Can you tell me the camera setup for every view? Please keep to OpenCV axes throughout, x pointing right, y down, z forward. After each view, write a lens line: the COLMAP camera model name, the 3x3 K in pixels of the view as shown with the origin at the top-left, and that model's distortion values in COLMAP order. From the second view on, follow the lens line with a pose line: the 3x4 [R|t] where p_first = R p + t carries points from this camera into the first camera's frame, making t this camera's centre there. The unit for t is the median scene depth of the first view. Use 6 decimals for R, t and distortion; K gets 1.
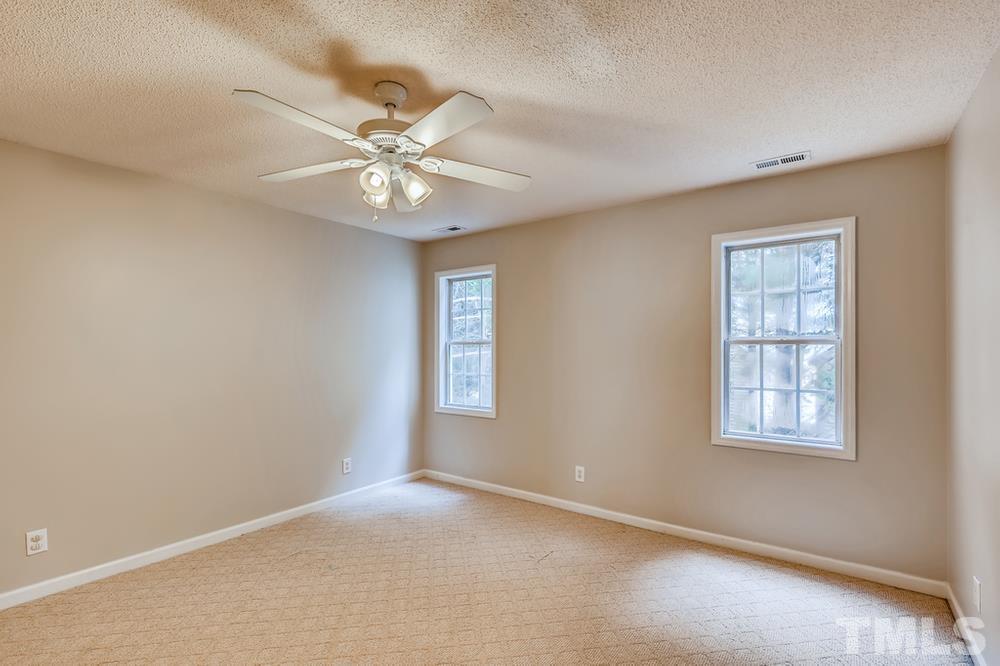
lens RADIAL K [[462.6, 0, 502.8], [0, 462.6, 347.3], [0, 0, 1]] dist [0.002985, 0.000278]
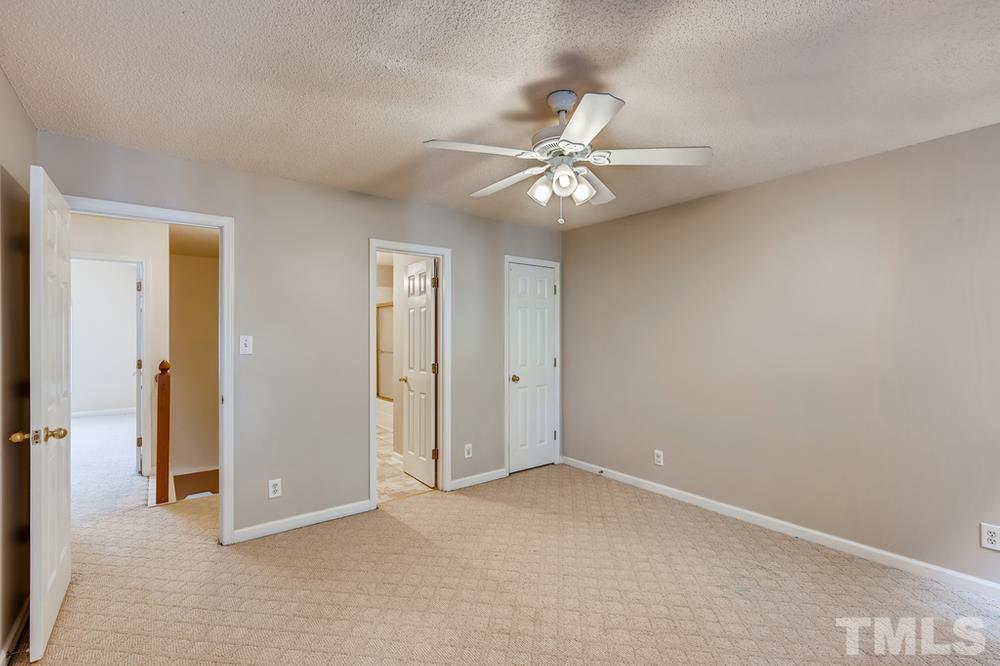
lens RADIAL K [[462.6, 0, 501.6], [0, 462.6, 335.8], [0, 0, 1]] dist [0.002985, 0.000278]
pose [[-0.294884, 0.000104, -0.955533, 0.499555], [0.001168, 0.999999, -0.000251, 0.000606], [0.955532, -0.001190, -0.294884, 0.708387]]
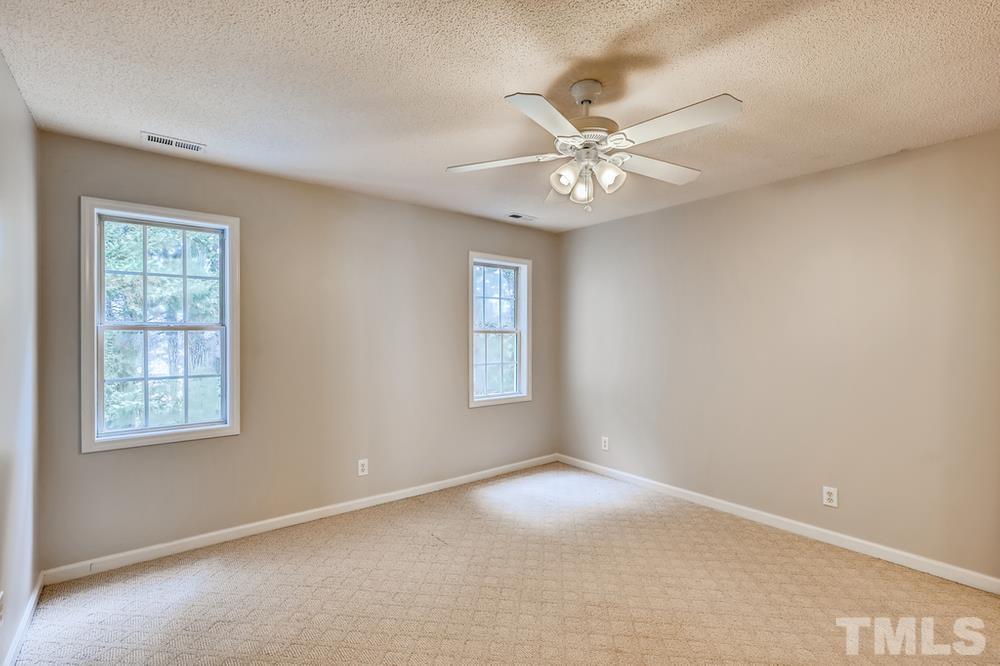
lens RADIAL K [[462.6, 0, 500.5], [0, 462.6, 336.9], [0, 0, 1]] dist [0.002985, 0.000278]
pose [[0.256137, -0.002513, 0.966637, -0.776240], [-0.000889, 0.999996, 0.002835, 0.002309], [-0.966640, -0.001585, 0.256133, 0.548963]]
